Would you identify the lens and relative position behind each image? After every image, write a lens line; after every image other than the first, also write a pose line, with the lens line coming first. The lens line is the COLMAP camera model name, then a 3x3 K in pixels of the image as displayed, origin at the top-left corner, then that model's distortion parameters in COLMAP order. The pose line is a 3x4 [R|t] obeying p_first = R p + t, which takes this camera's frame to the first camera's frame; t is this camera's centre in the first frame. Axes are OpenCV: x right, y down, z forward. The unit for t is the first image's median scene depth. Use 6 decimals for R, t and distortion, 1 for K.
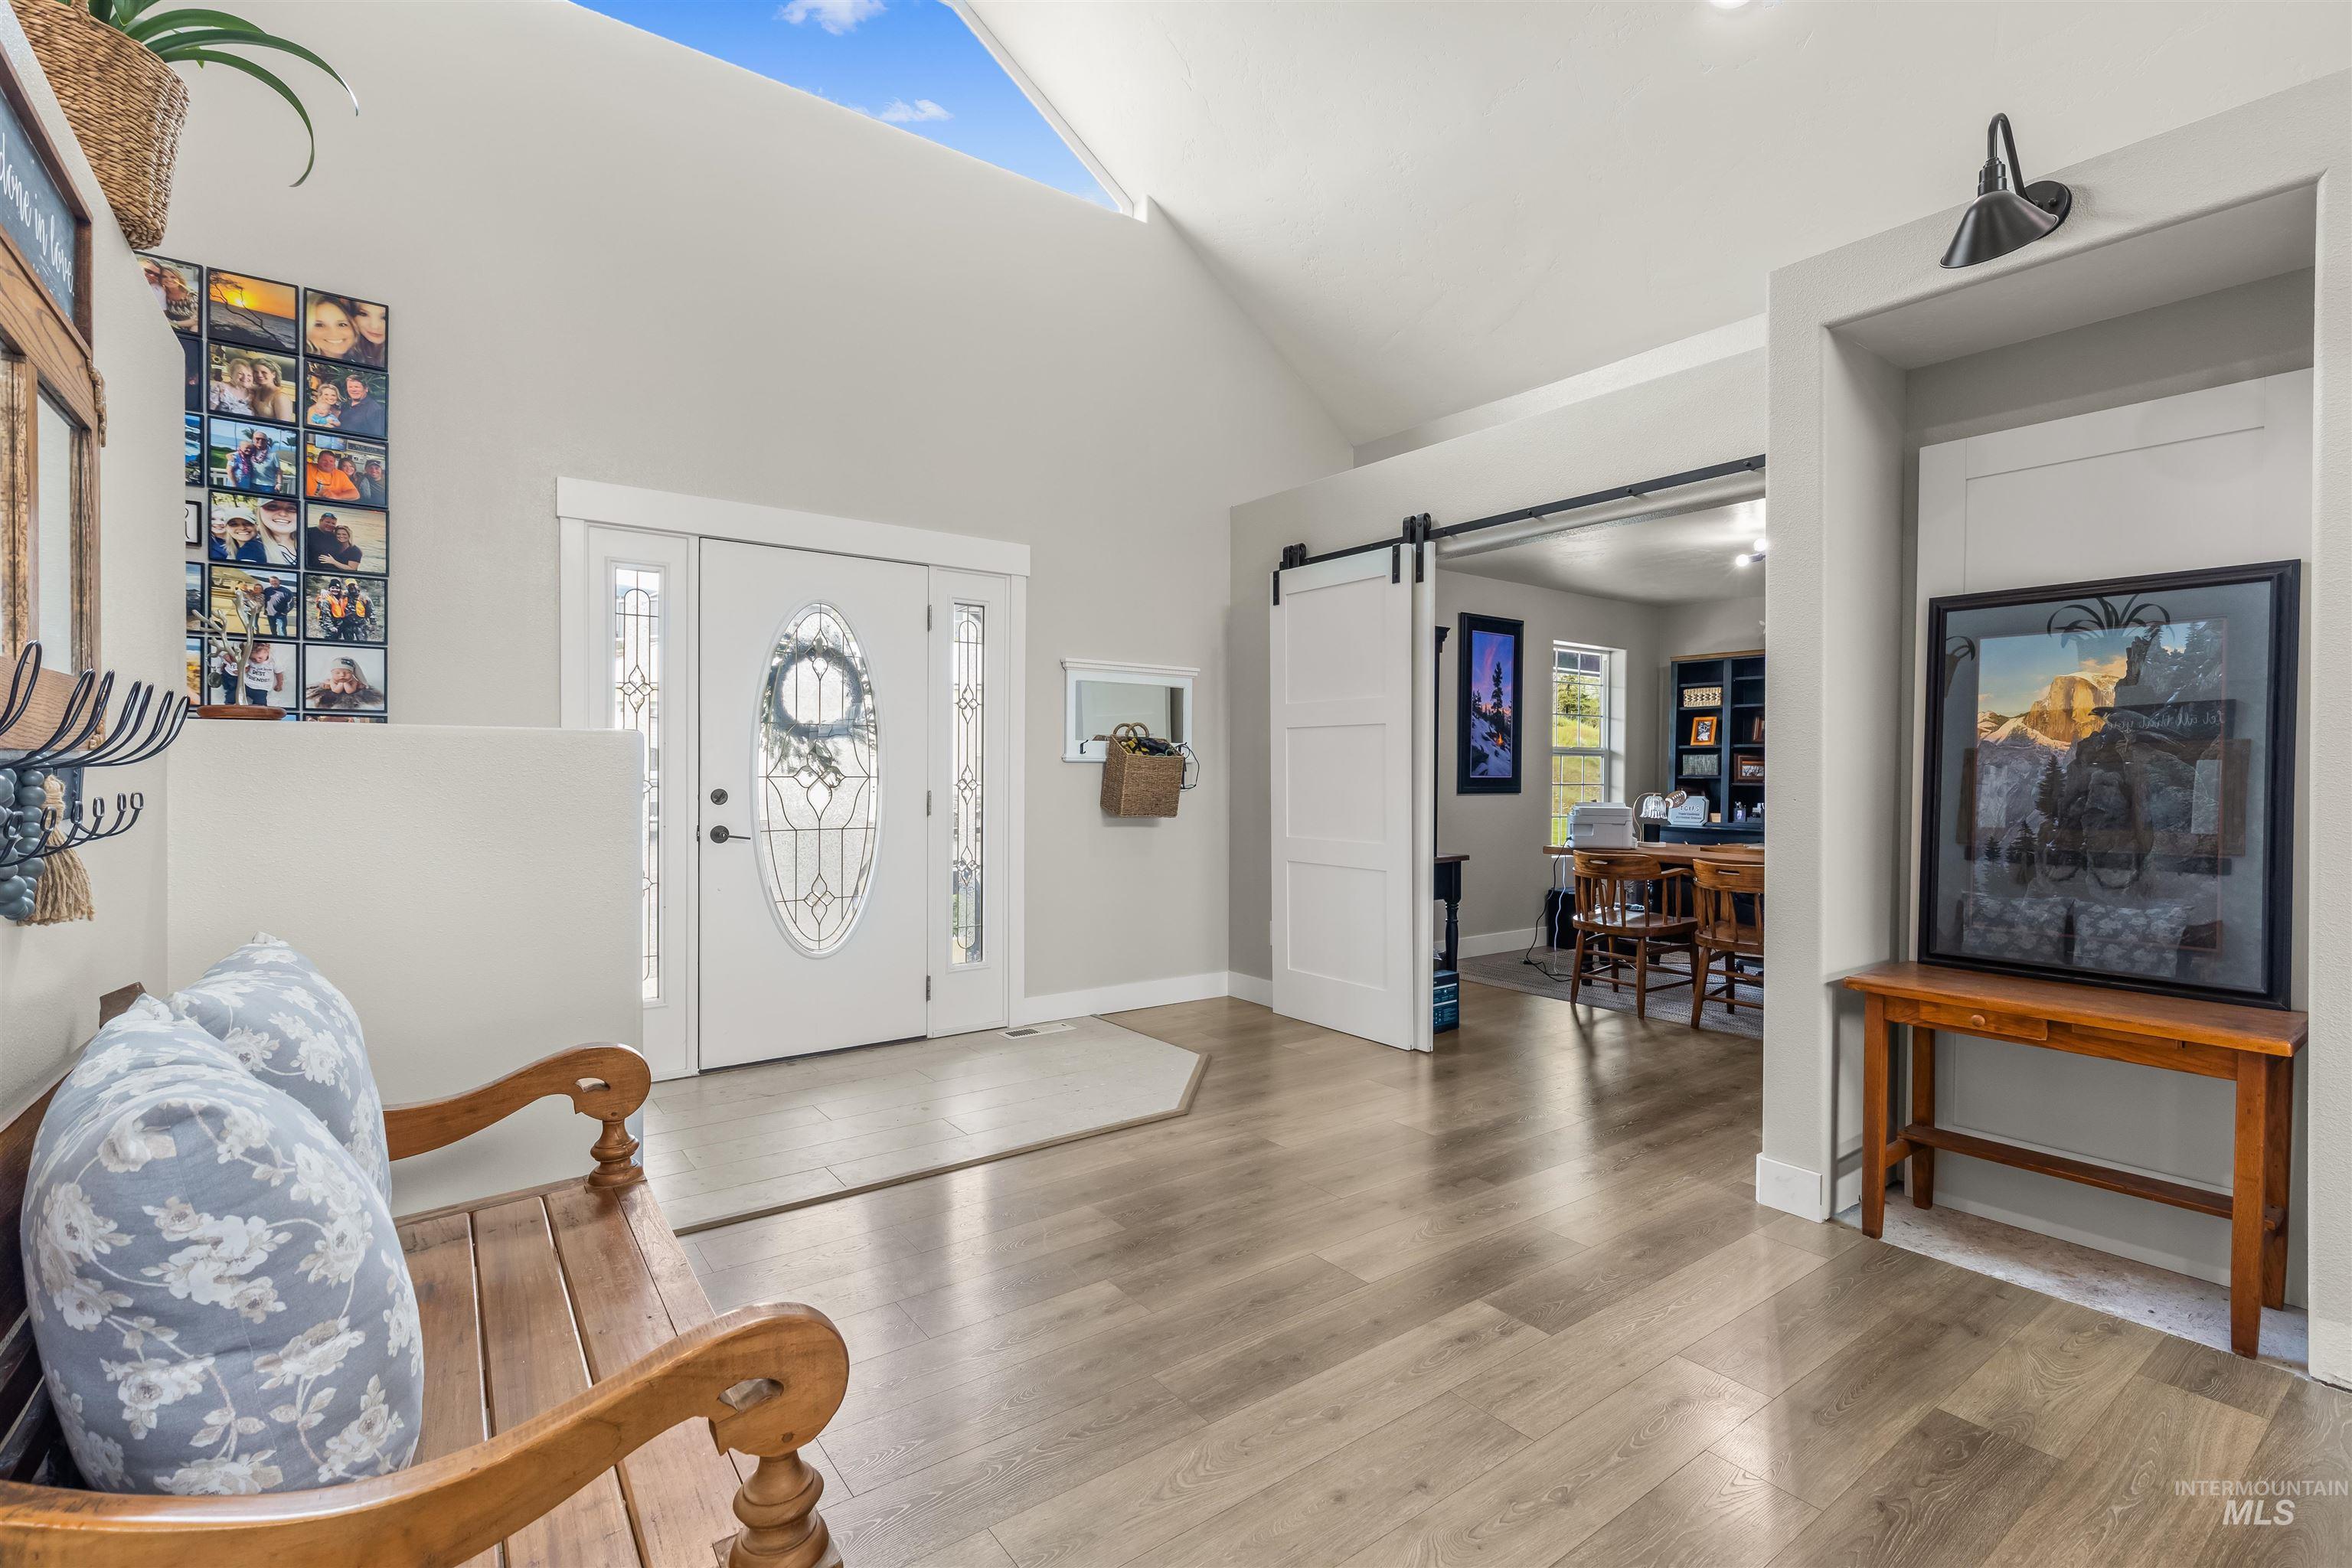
lens RADIAL K [[1064.1, 0, 1173.0], [0, 1064.1, 775.0], [0, 0, 1]] dist [0.003165, -0.000231]
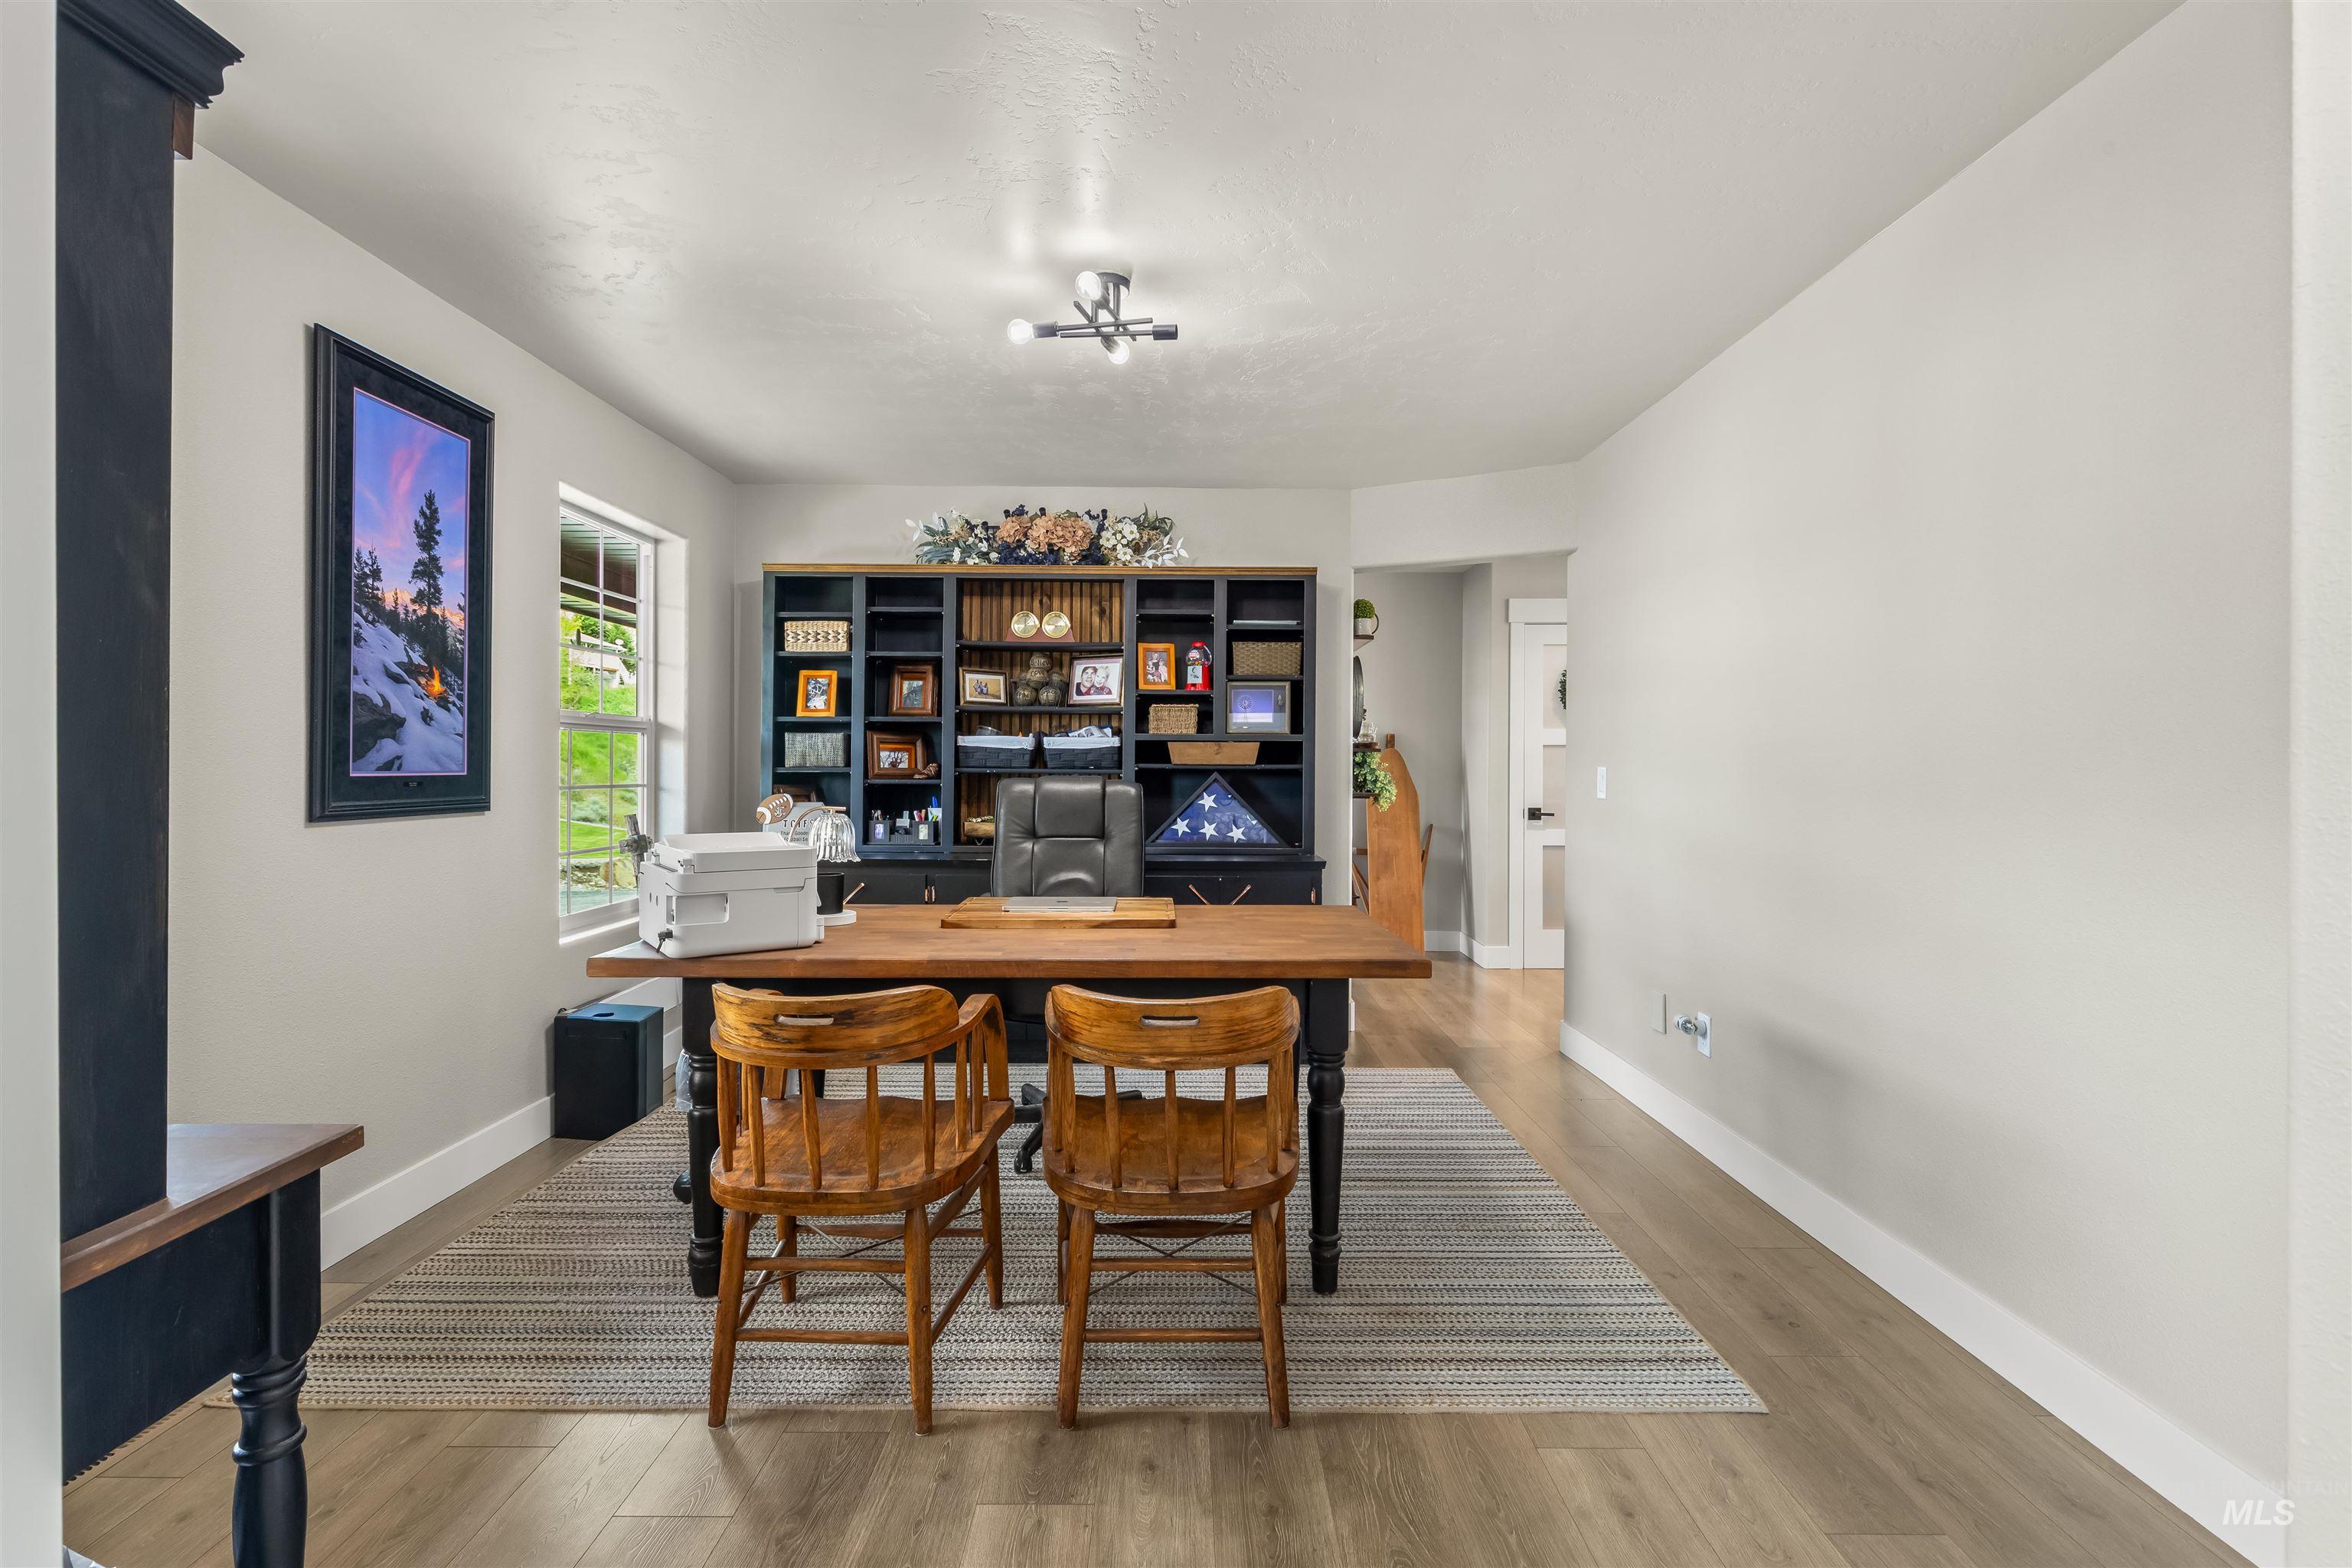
lens RADIAL K [[1076.8, 0, 1177.5], [0, 1076.8, 769.8], [0, 0, 1]] dist [0.000682, -0.001021]
pose [[0.592451, -0.006885, 0.805577, 0.133824], [0.003032, 0.999975, 0.006316, -0.001539], [-0.805601, -0.001300, 0.592457, 0.492815]]
